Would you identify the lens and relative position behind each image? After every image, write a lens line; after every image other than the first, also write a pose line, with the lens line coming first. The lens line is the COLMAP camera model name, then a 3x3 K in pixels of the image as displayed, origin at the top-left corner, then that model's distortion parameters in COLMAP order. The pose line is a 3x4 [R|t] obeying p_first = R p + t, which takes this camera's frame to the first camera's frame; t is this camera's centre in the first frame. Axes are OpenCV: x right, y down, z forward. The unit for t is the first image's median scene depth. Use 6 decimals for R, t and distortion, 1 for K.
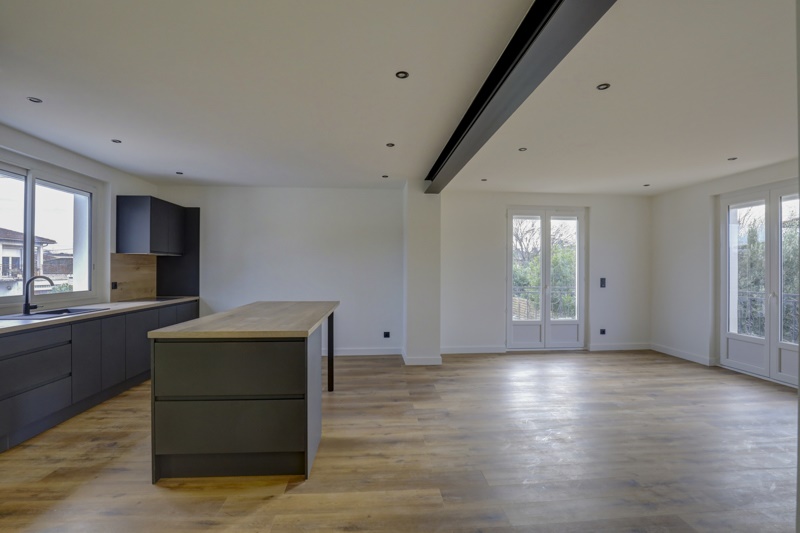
lens RADIAL K [[367.0, 0, 402.0], [0, 367.0, 270.9], [0, 0, 1]] dist [-0.027397, 0.003049]
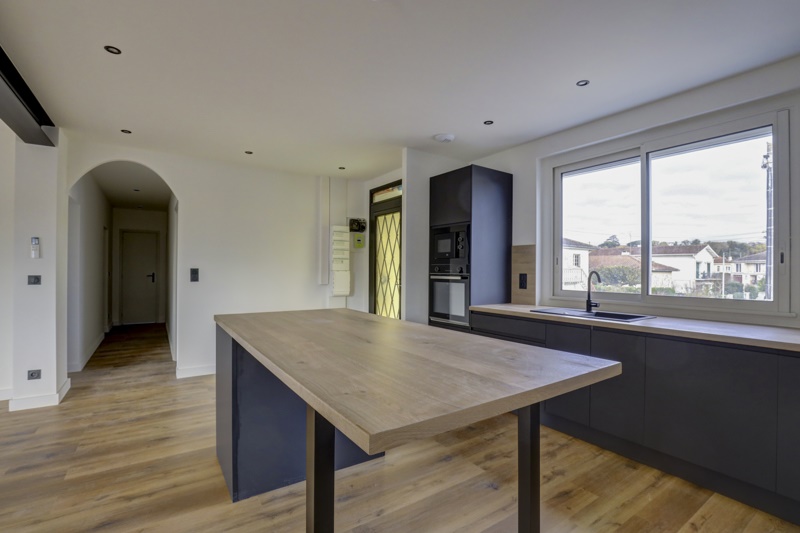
lens RADIAL K [[367.0, 0, 408.1], [0, 367.0, 268.2], [0, 0, 1]] dist [-0.027397, 0.003049]
pose [[-0.864445, -0.008691, -0.502652, -0.108991], [-0.009677, 0.999953, -0.000648, 0.009147], [0.502634, 0.004304, -0.864489, 1.168583]]
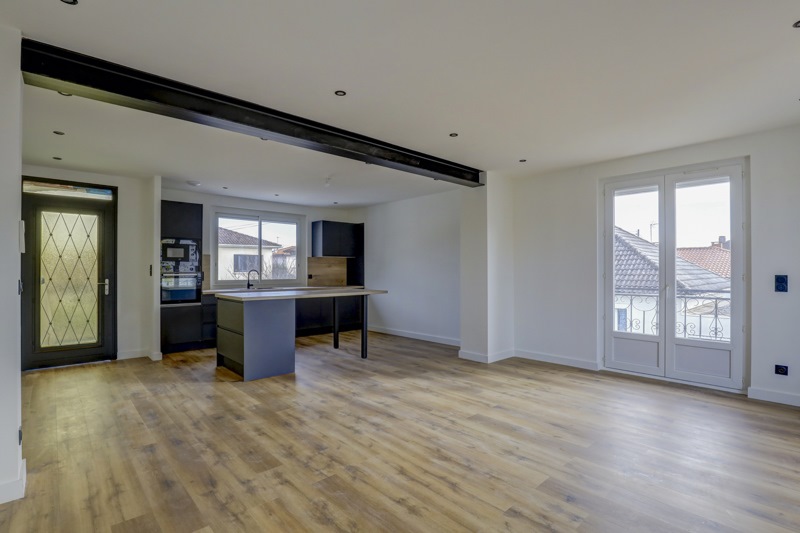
lens RADIAL K [[385.9, 0, 398.4], [0, 385.9, 268.2], [0, 0, 1]] dist [-0.018263, 0.000344]
pose [[0.618575, -0.007009, -0.785695, 0.887485], [-0.000919, 0.999953, -0.009644, 0.020215], [0.785726, 0.006688, 0.618539, 0.226777]]
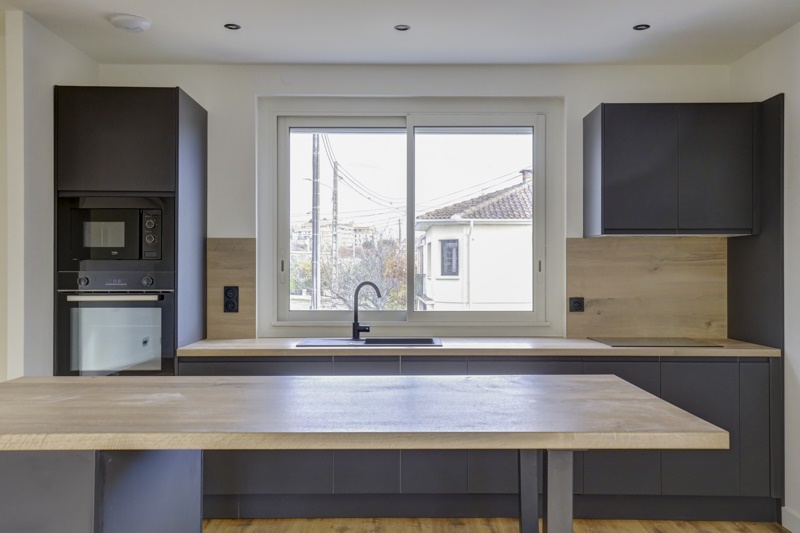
lens RADIAL K [[755.2, 0, 398.3], [0, 755.2, 269.0], [0, 0, 1]] dist [0.022674, 0.000000]
pose [[-0.073723, 0.000573, -0.997279, 0.251491], [-0.005161, 0.999986, 0.000956, -0.007333], [0.997265, 0.005217, -0.073719, 0.865366]]
